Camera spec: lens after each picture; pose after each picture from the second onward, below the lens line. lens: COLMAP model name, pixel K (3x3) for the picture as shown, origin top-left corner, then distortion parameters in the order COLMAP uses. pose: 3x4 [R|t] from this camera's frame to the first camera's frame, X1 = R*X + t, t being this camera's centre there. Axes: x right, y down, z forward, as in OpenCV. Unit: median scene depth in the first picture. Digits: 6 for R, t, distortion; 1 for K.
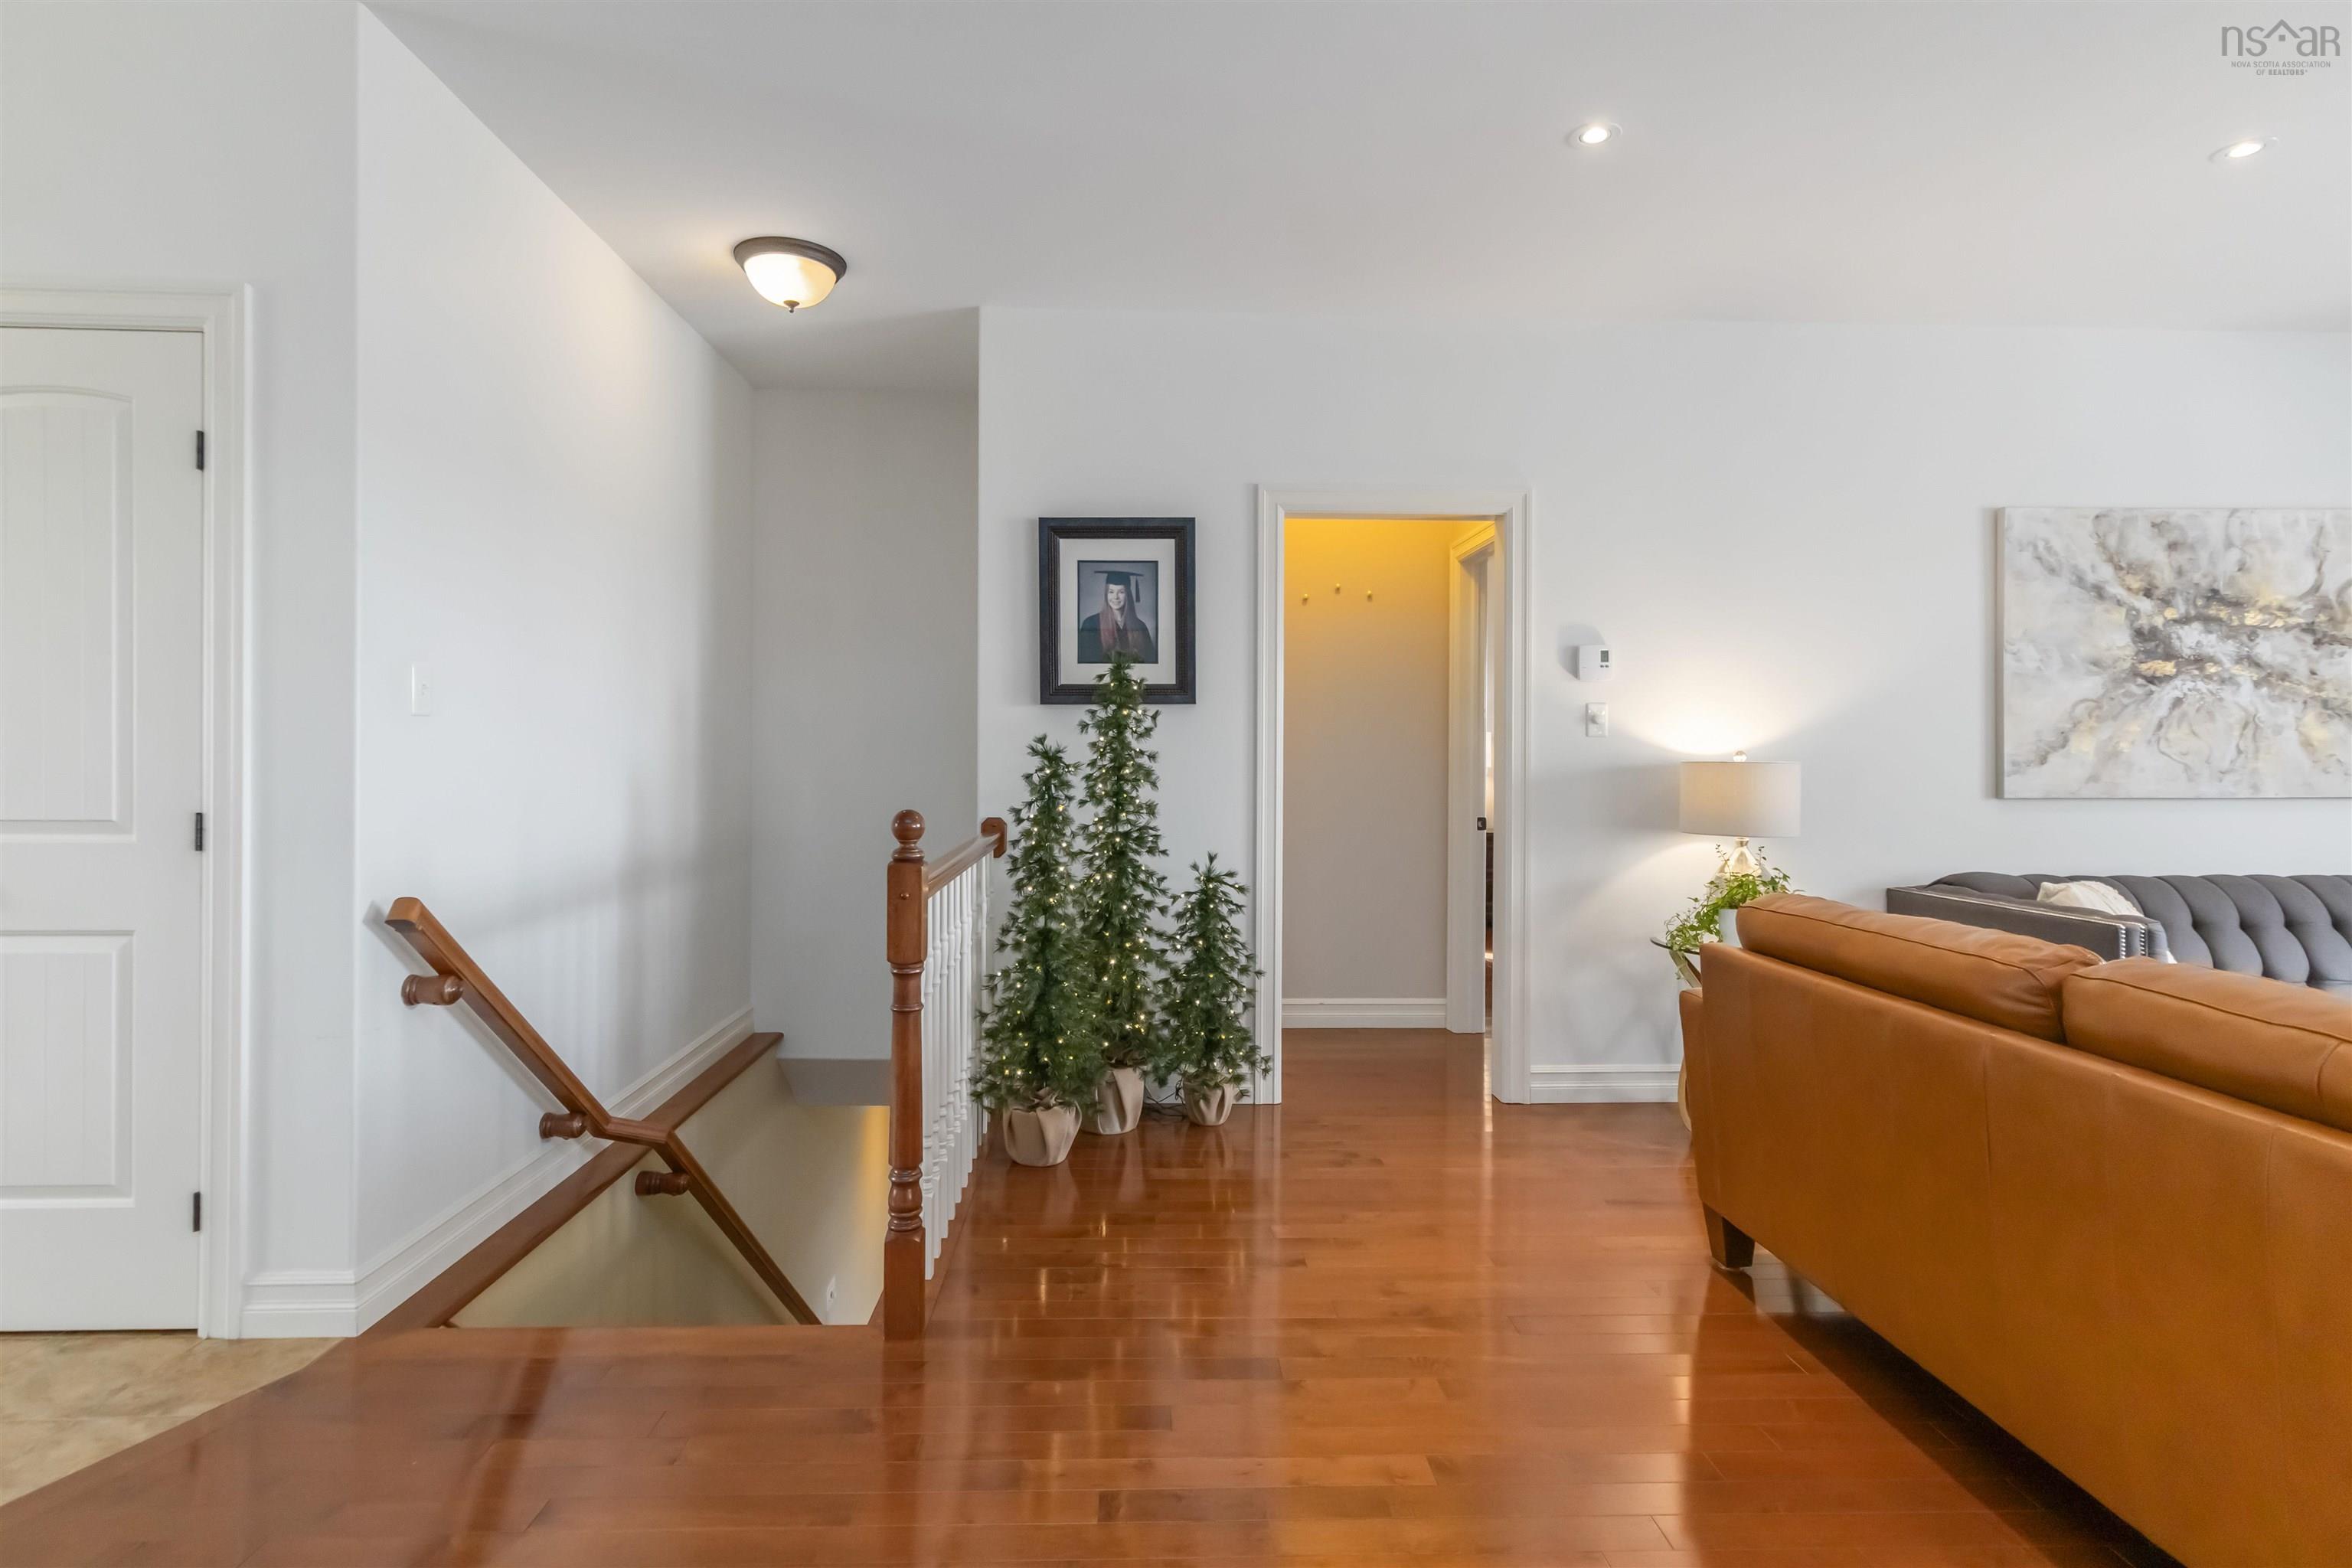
lens RADIAL K [[1176.4, 0, 1170.4], [0, 1176.4, 751.5], [0, 0, 1]] dist [0.004115, -0.000004]
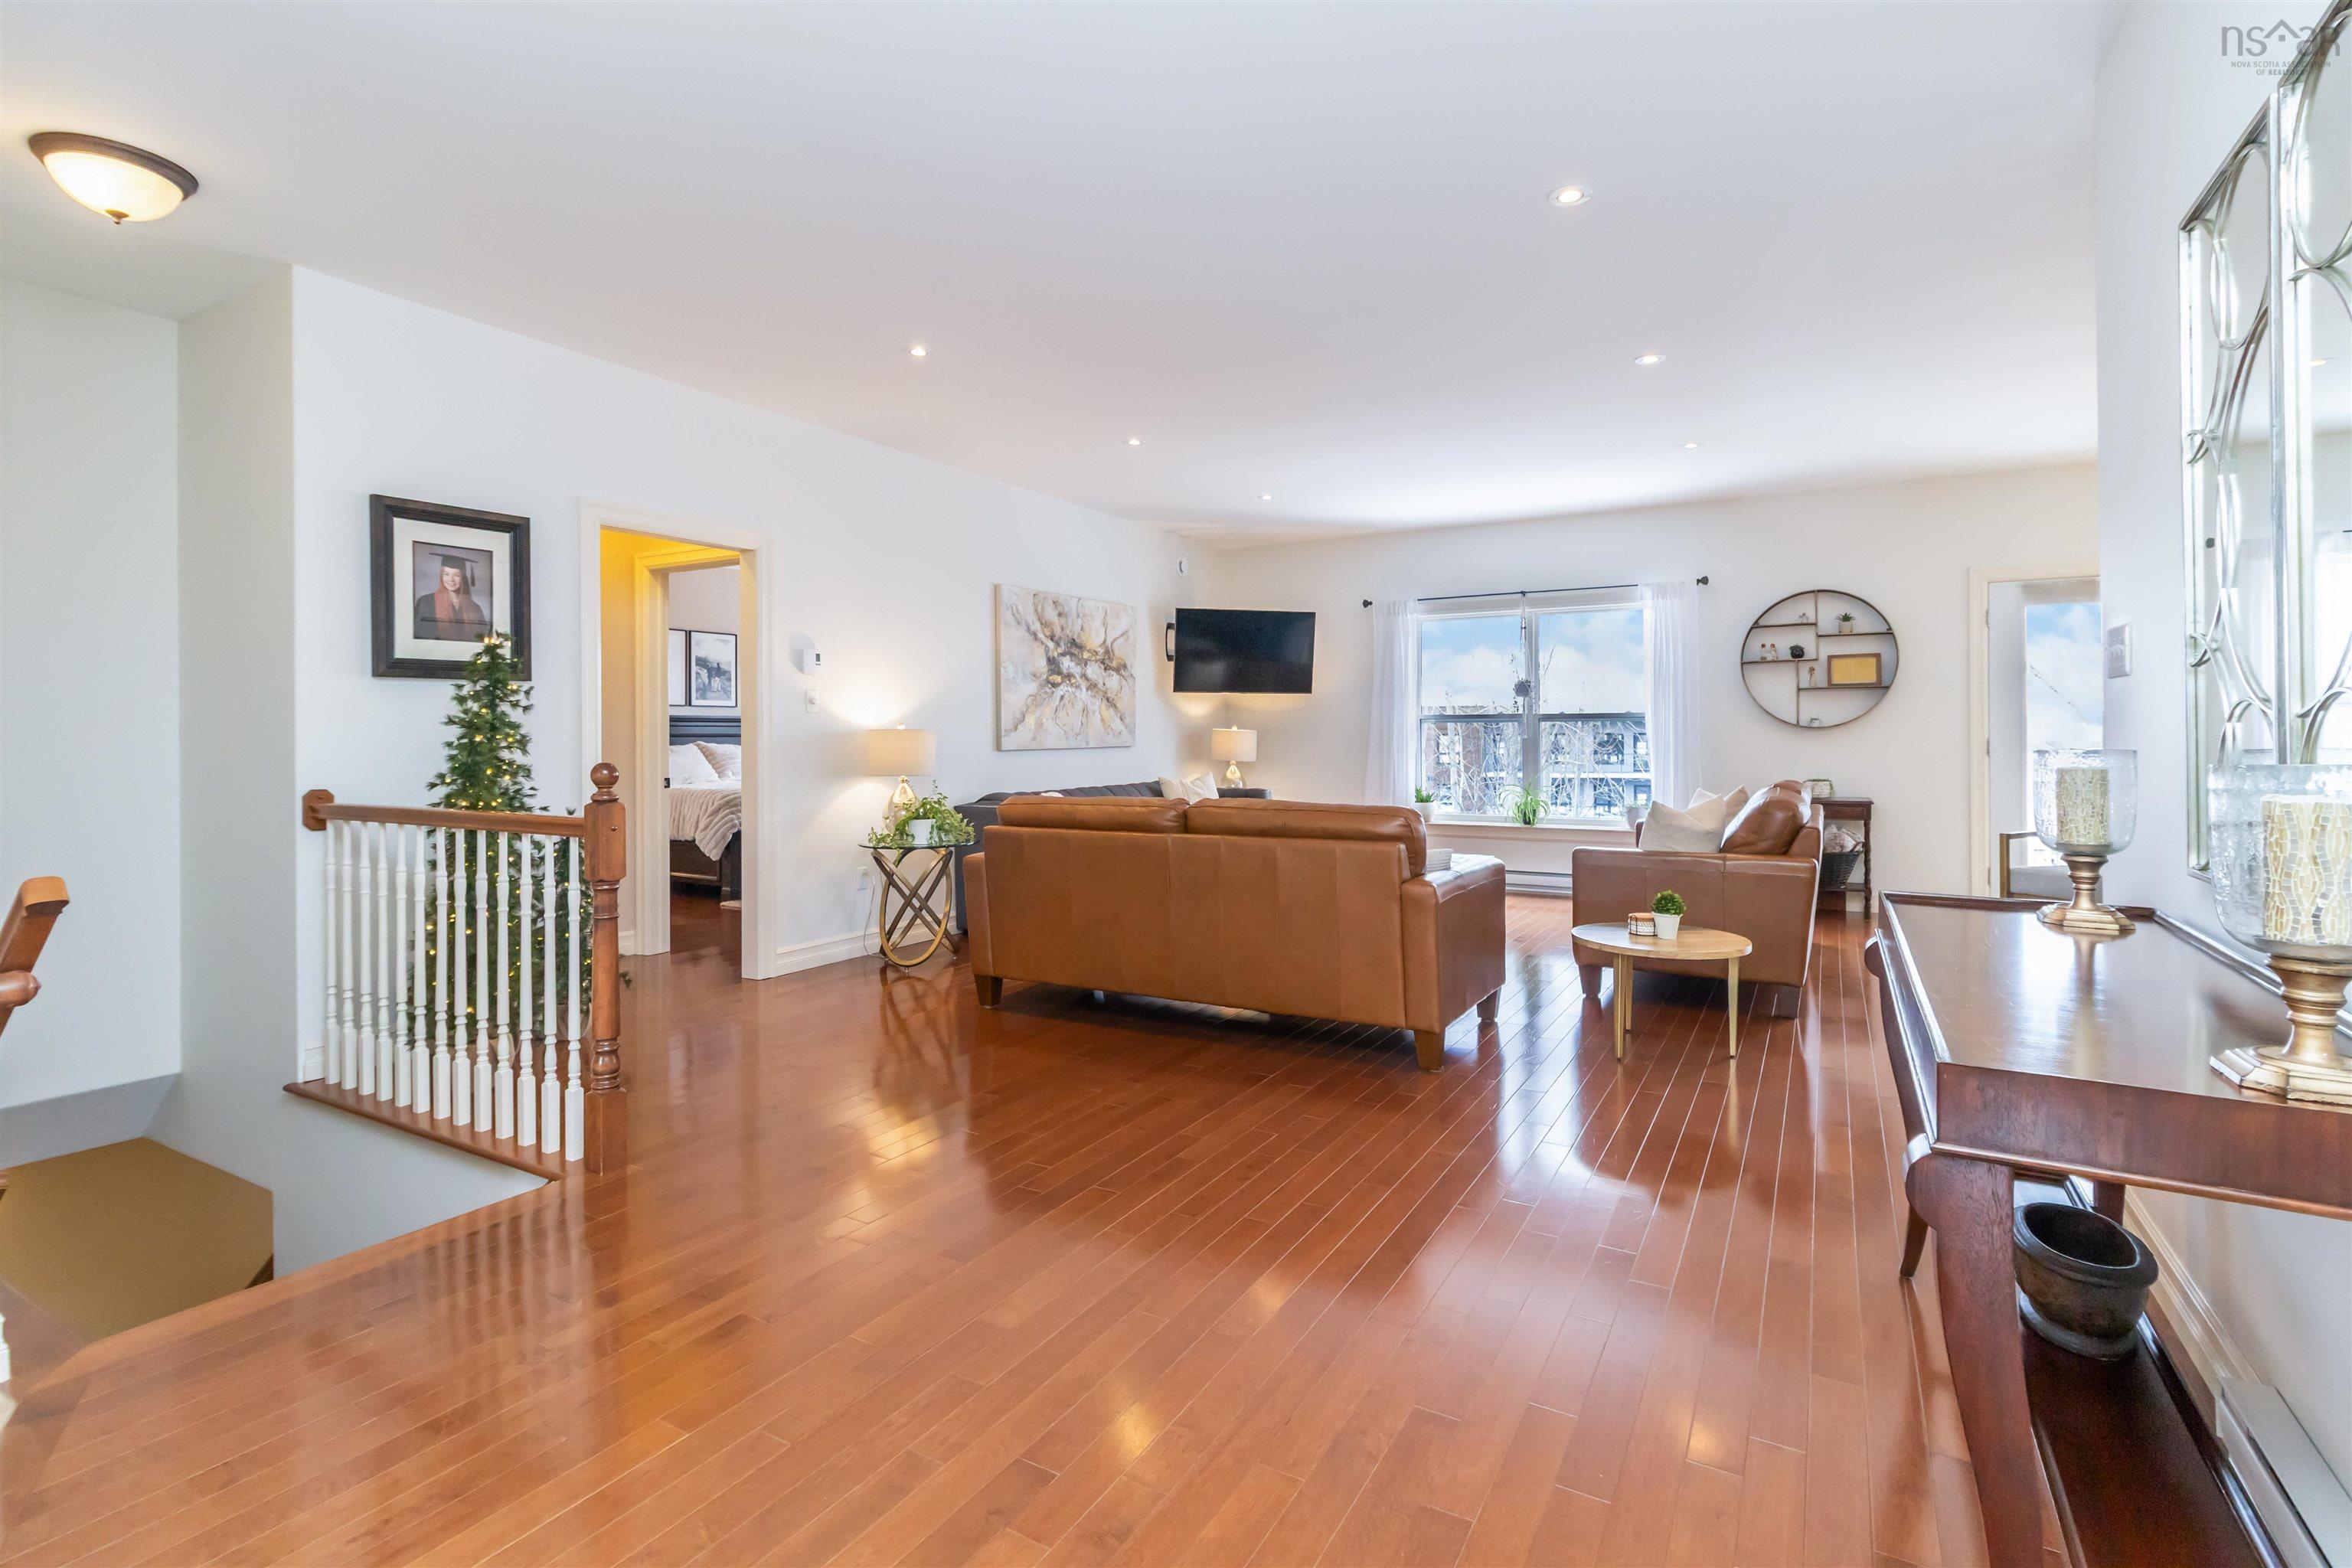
lens RADIAL K [[1103.4, 0, 1189.0], [0, 1103.4, 727.1], [0, 0, 1]] dist [0.002048, 0.000212]
pose [[0.531108, -0.001878, 0.847302, -0.532225], [0.006790, 0.999975, -0.002040, 0.010327], [-0.847277, 0.006837, 0.531107, -0.106613]]
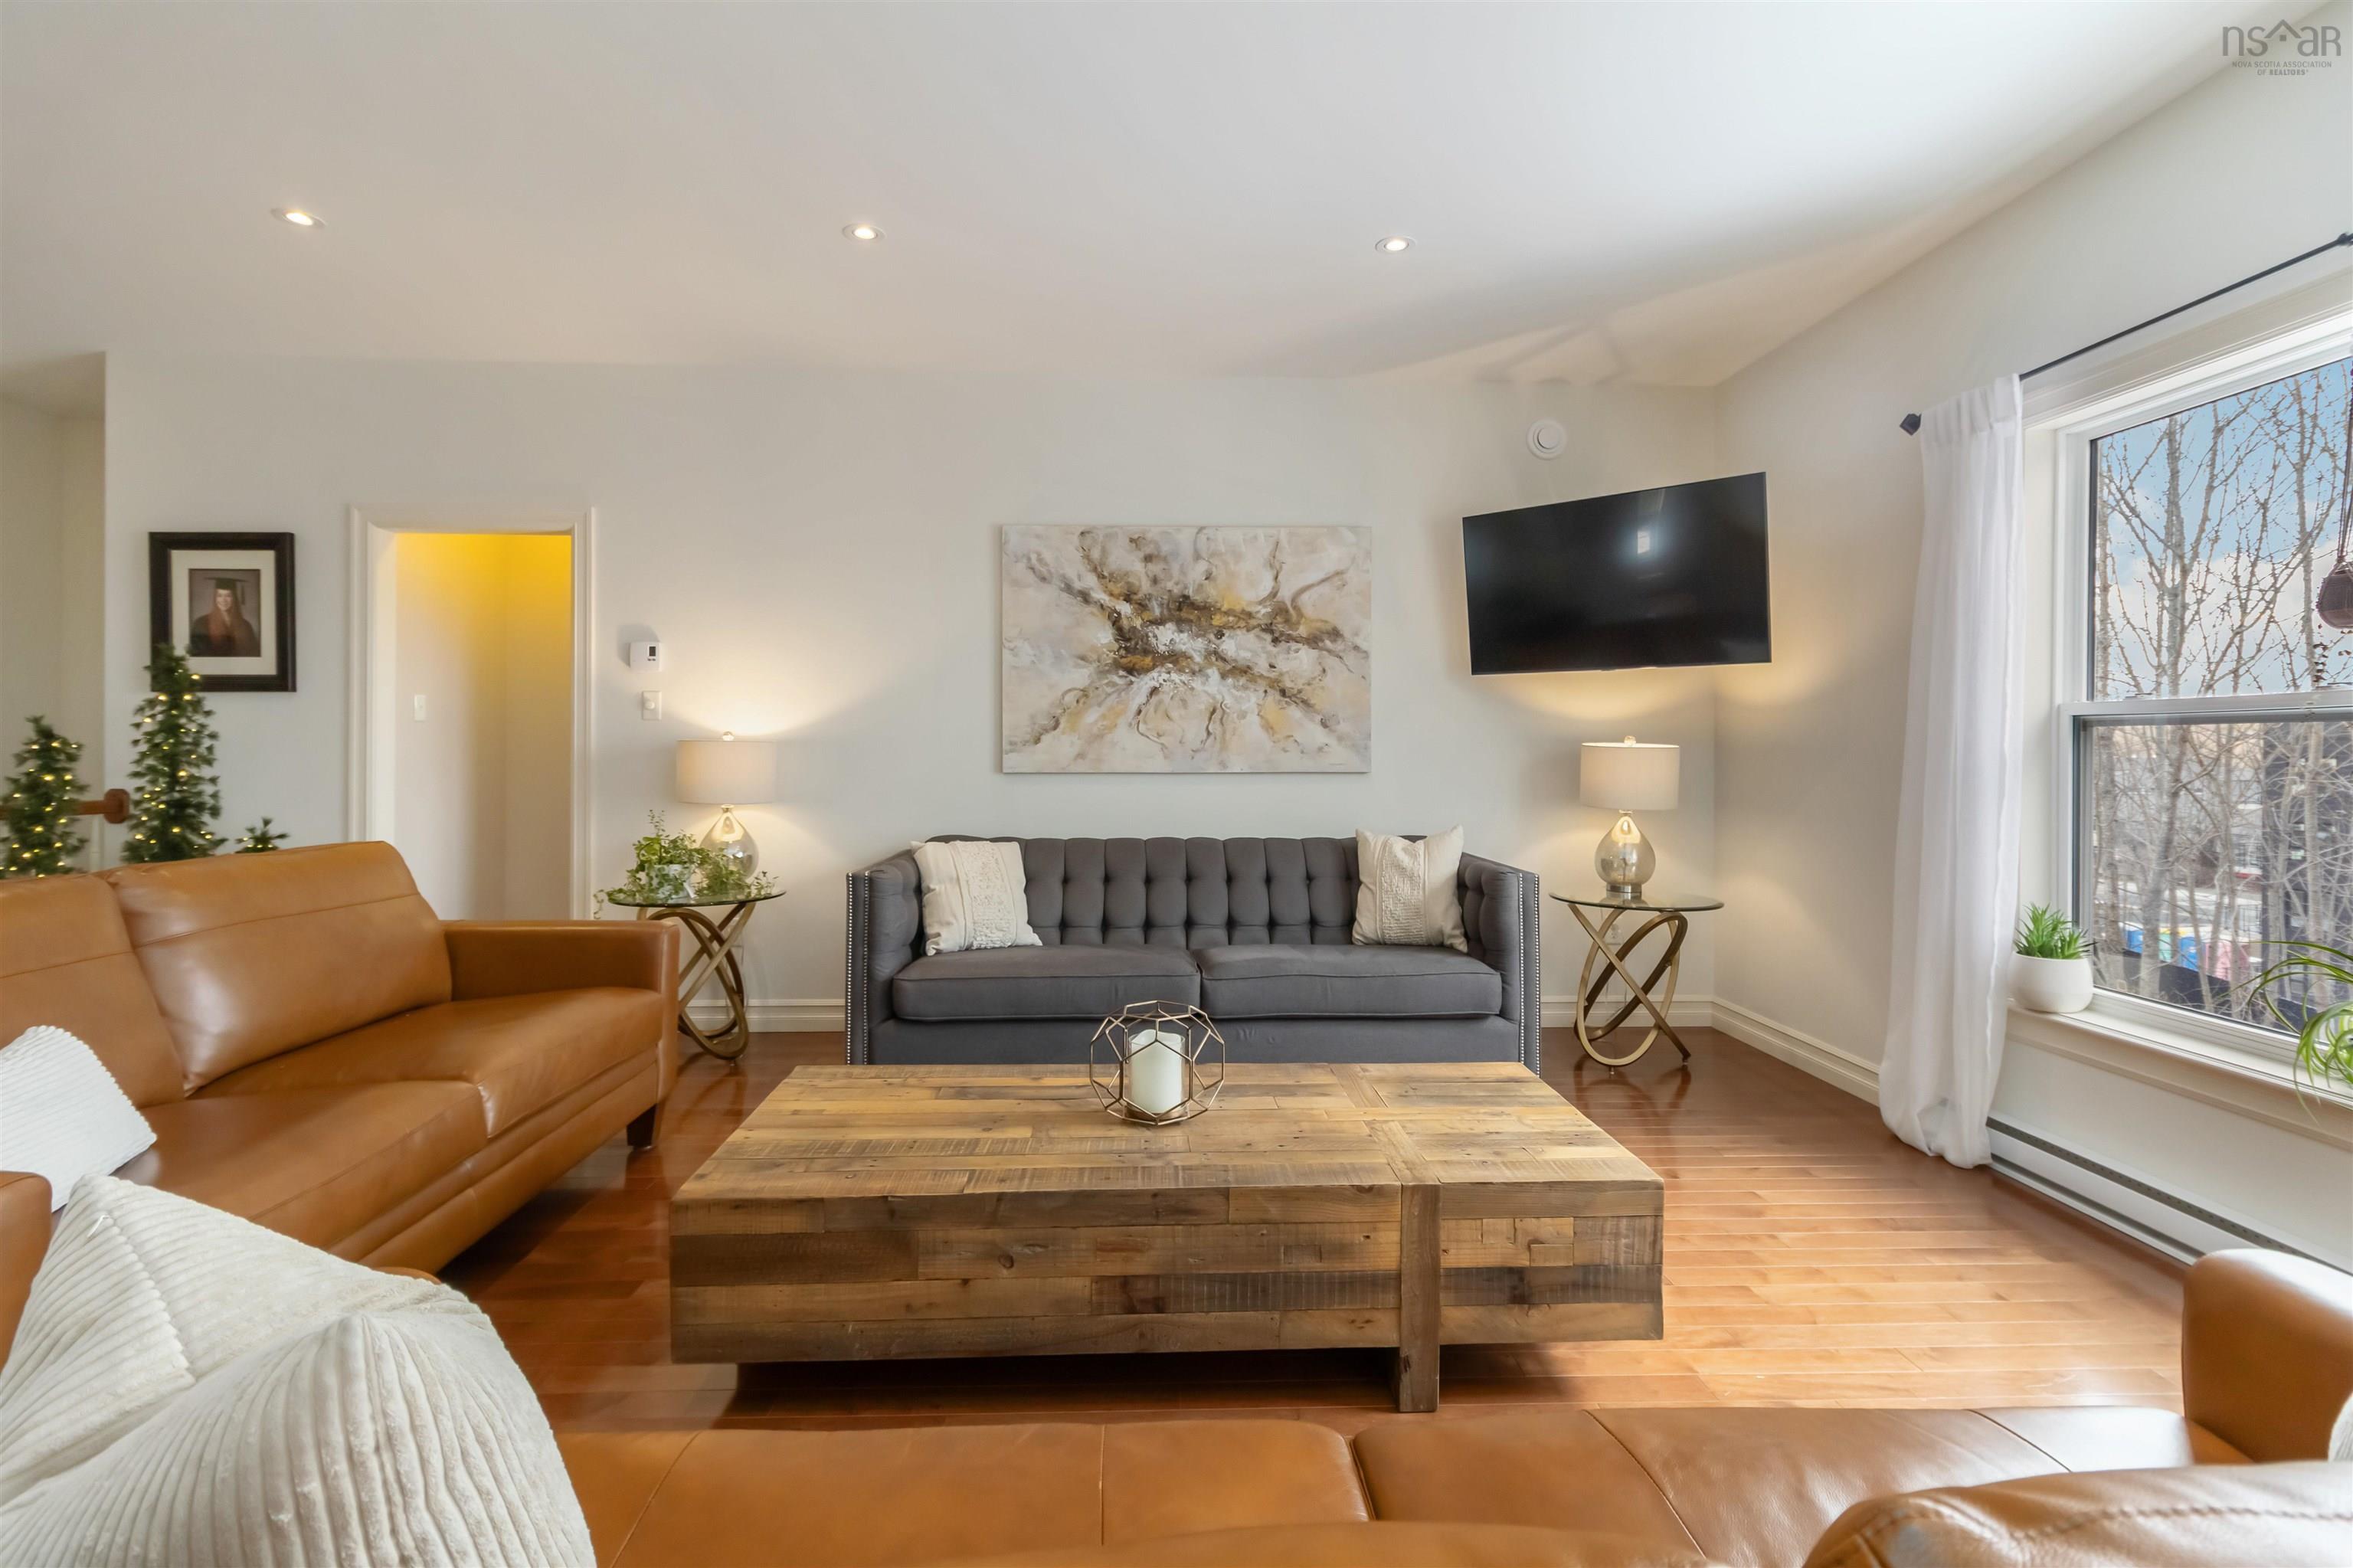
lens RADIAL K [[1096.8, 0, 1182.1], [0, 1096.8, 746.5], [0, 0, 1]] dist [0.001138, 0.000917]
pose [[0.999988, 0.000397, 0.004853, 0.879115], [-0.000389, 0.999999, -0.001572, 0.015135], [-0.004854, 0.001570, 0.999987, -0.092847]]
